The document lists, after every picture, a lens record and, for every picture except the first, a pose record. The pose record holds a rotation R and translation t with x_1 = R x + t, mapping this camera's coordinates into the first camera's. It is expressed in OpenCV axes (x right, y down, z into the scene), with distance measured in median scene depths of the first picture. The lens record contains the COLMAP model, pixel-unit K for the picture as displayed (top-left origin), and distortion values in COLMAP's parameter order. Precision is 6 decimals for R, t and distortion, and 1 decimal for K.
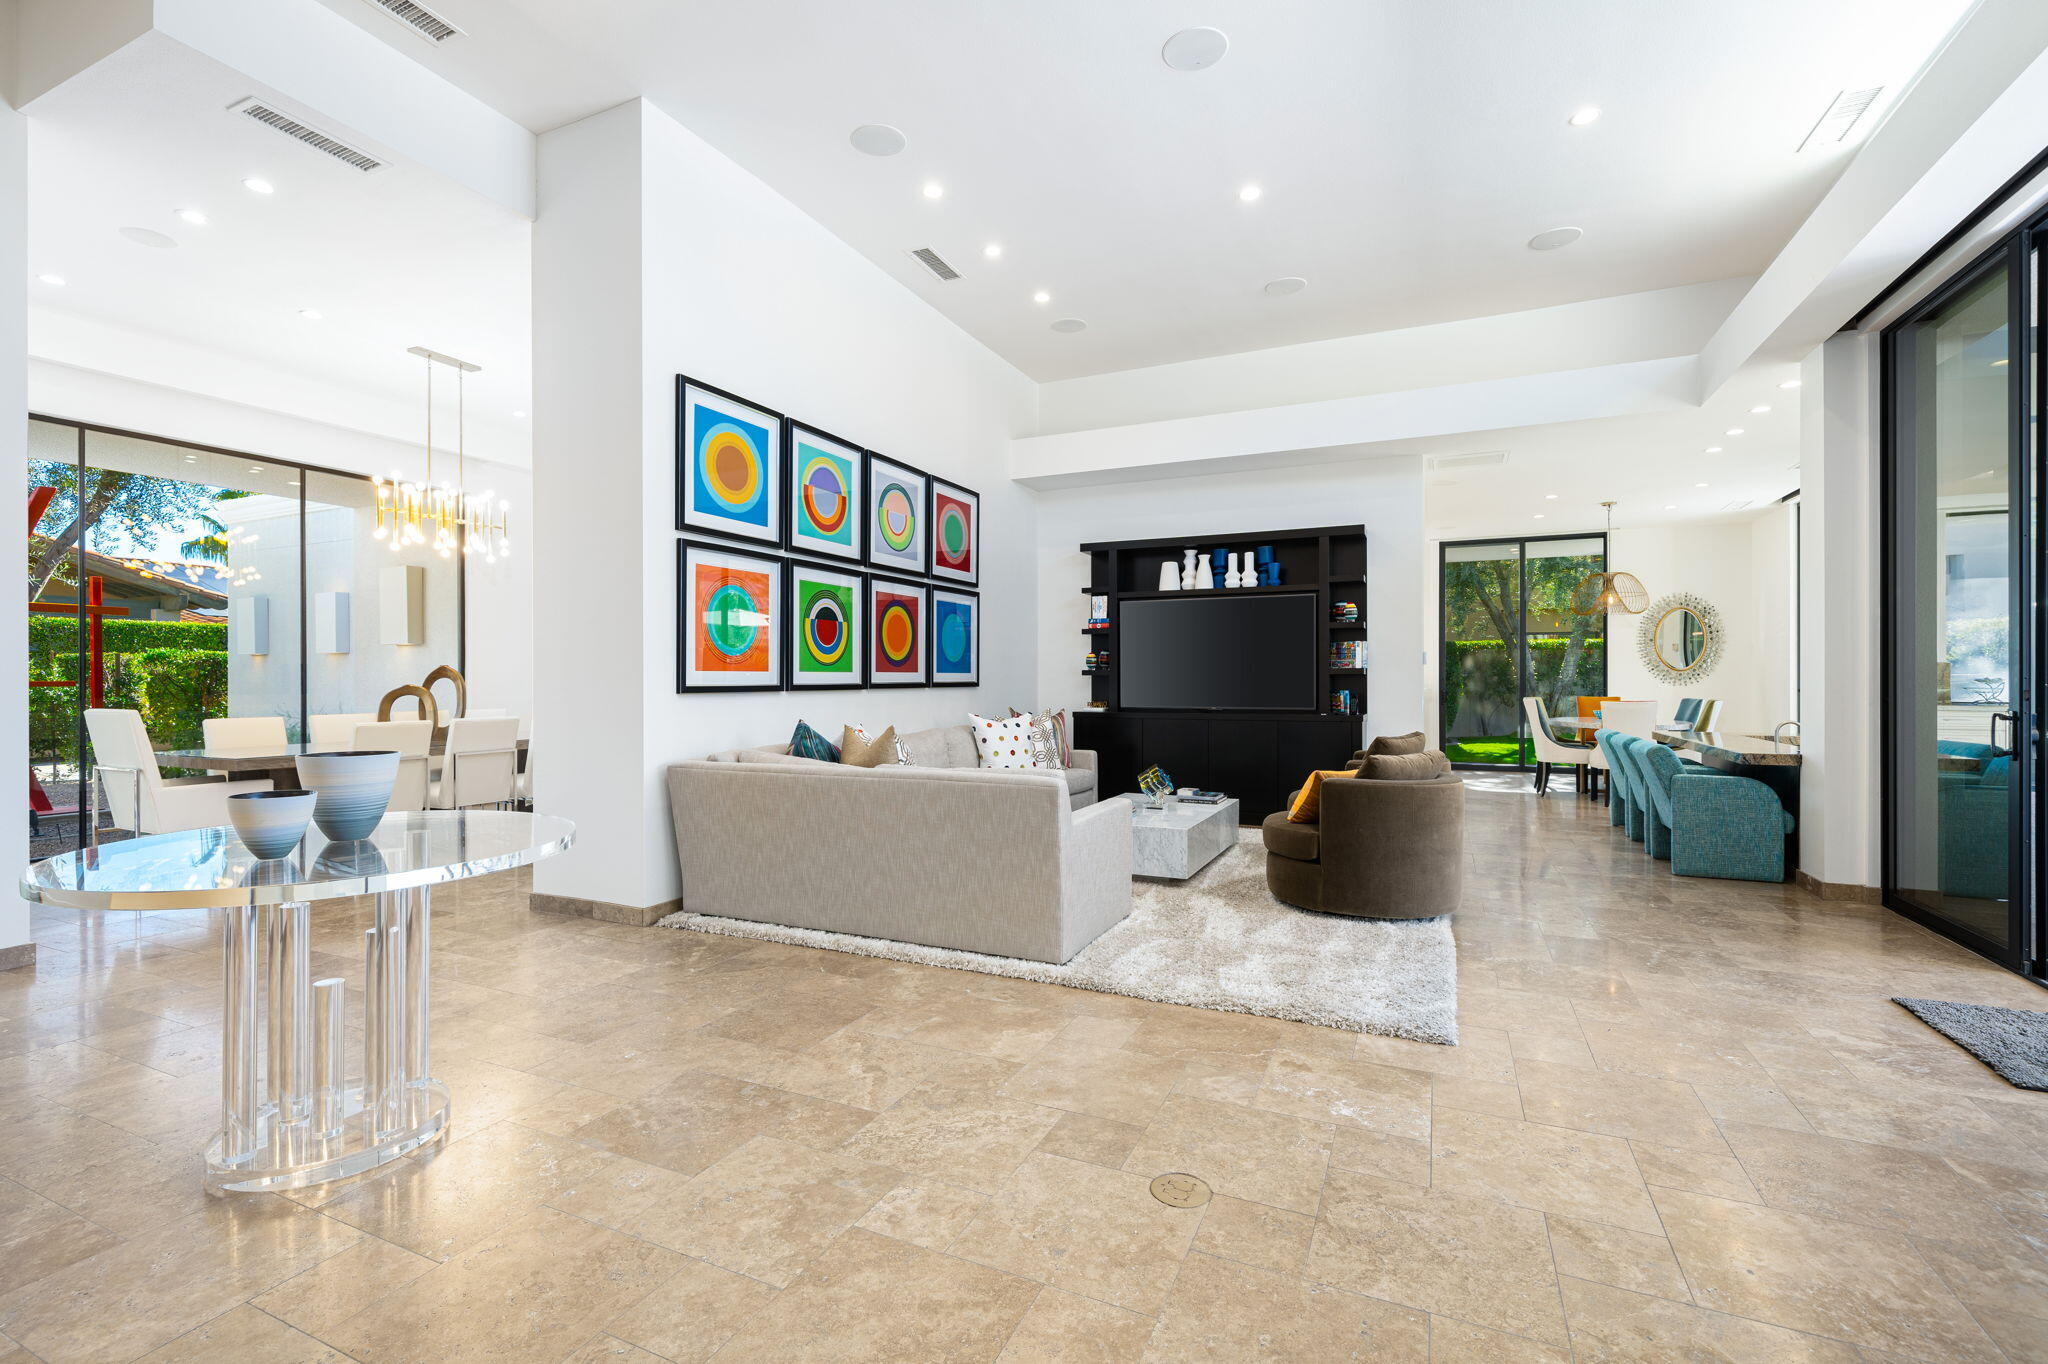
lens RADIAL K [[902.5, 0, 1024.0], [0, 902.5, 682.0], [0, 0, 1]] dist [-0.000600, -0.000493]
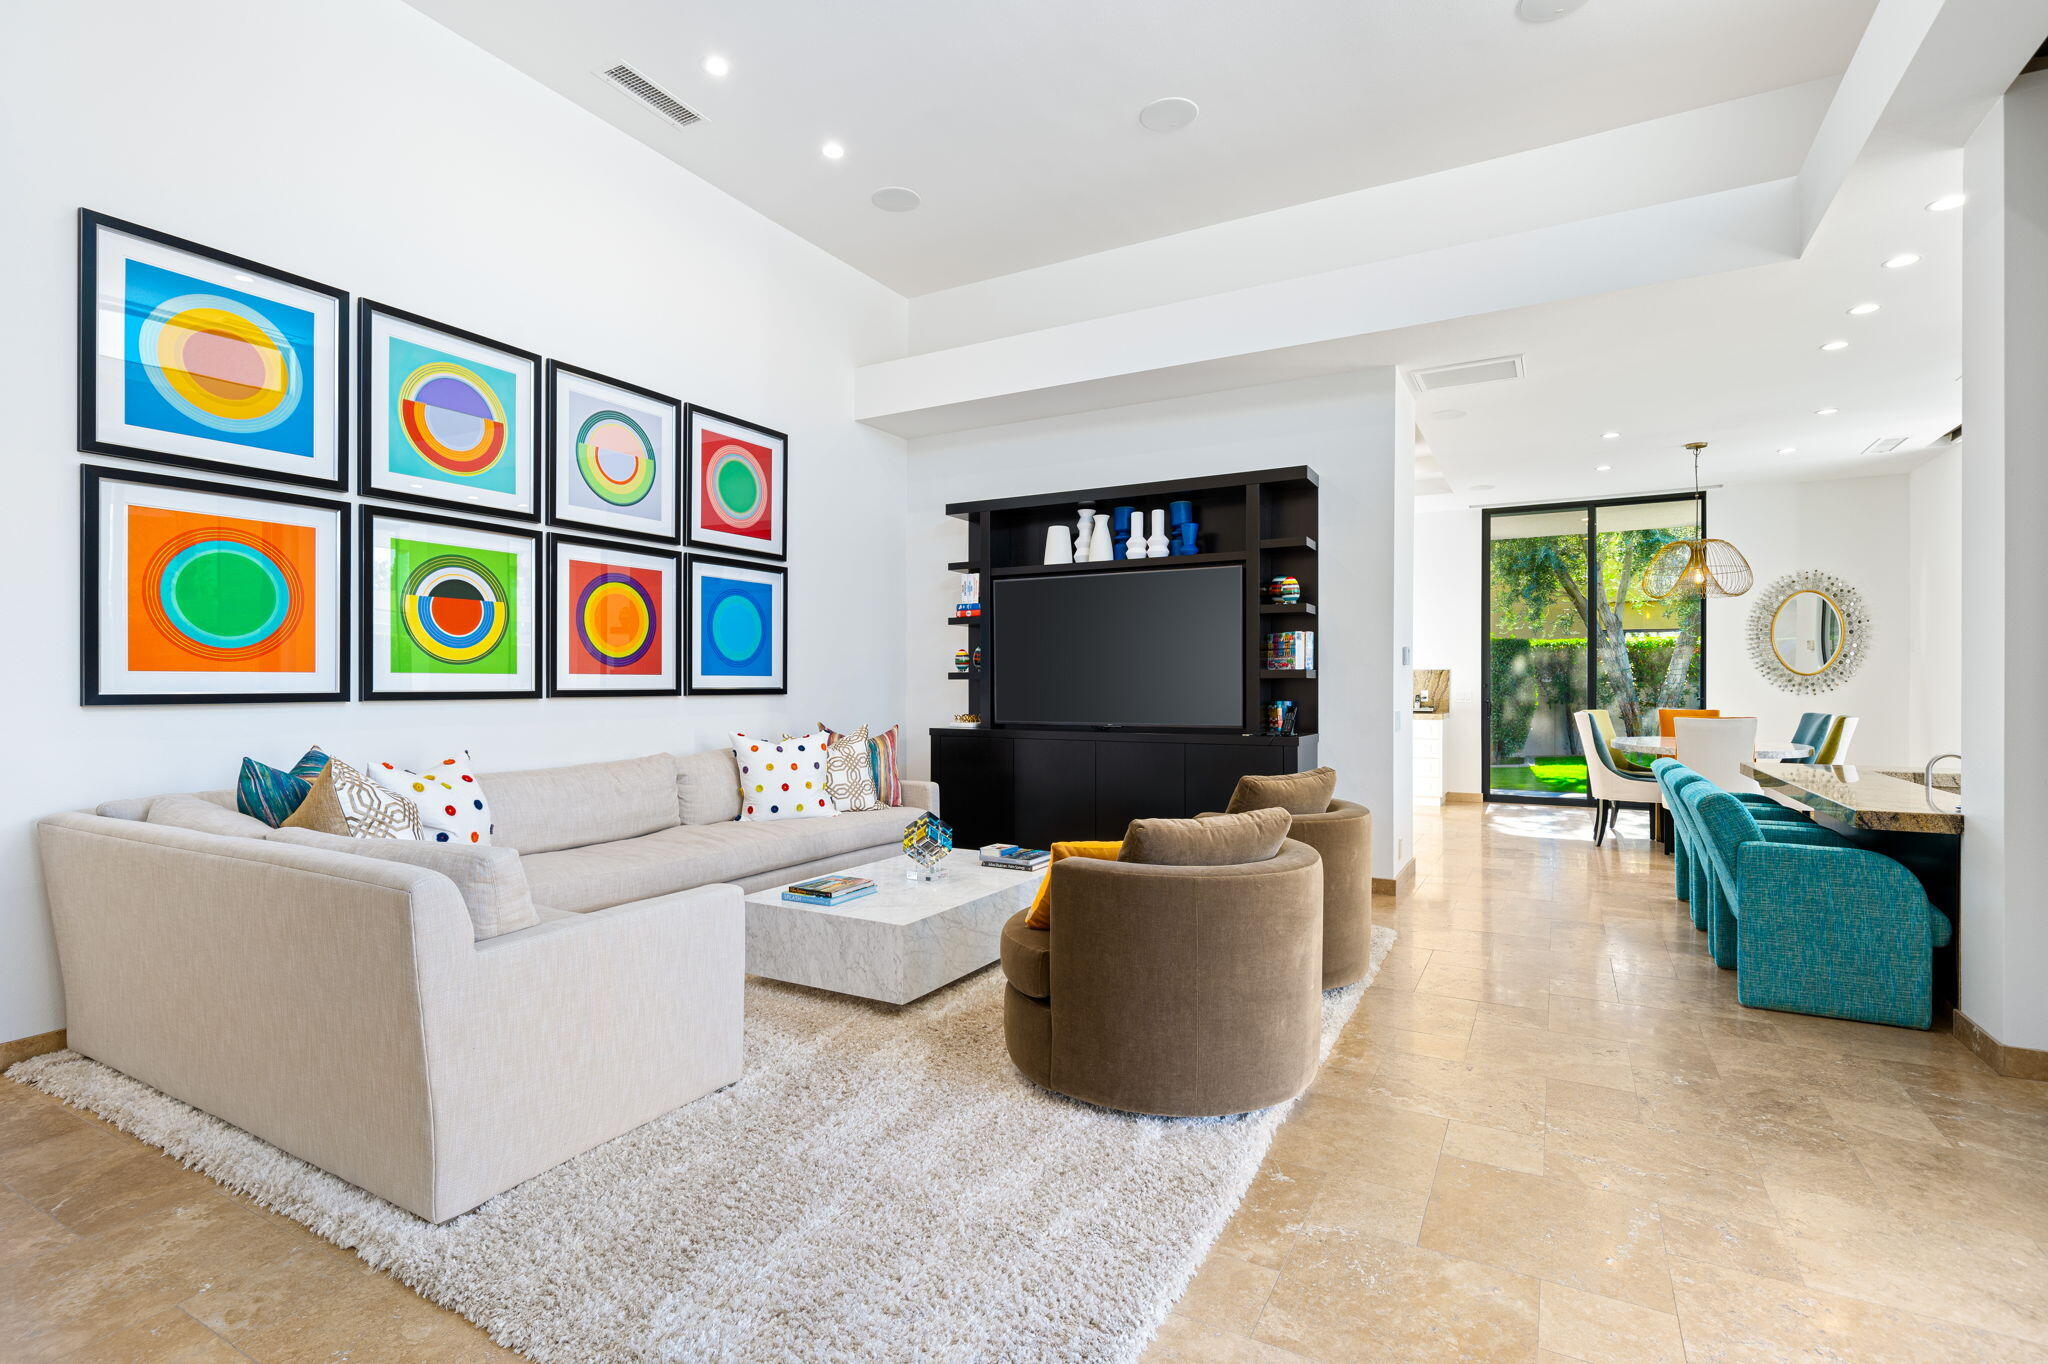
lens RADIAL K [[970.9, 0, 1013.4], [0, 970.9, 687.1], [0, 0, 1]] dist [-0.000023, 0.000460]
pose [[0.996931, 0.002040, -0.078256, 0.205700], [-0.002055, 0.999998, -0.000110, -0.001074], [0.078255, 0.000270, 0.996933, 0.223900]]
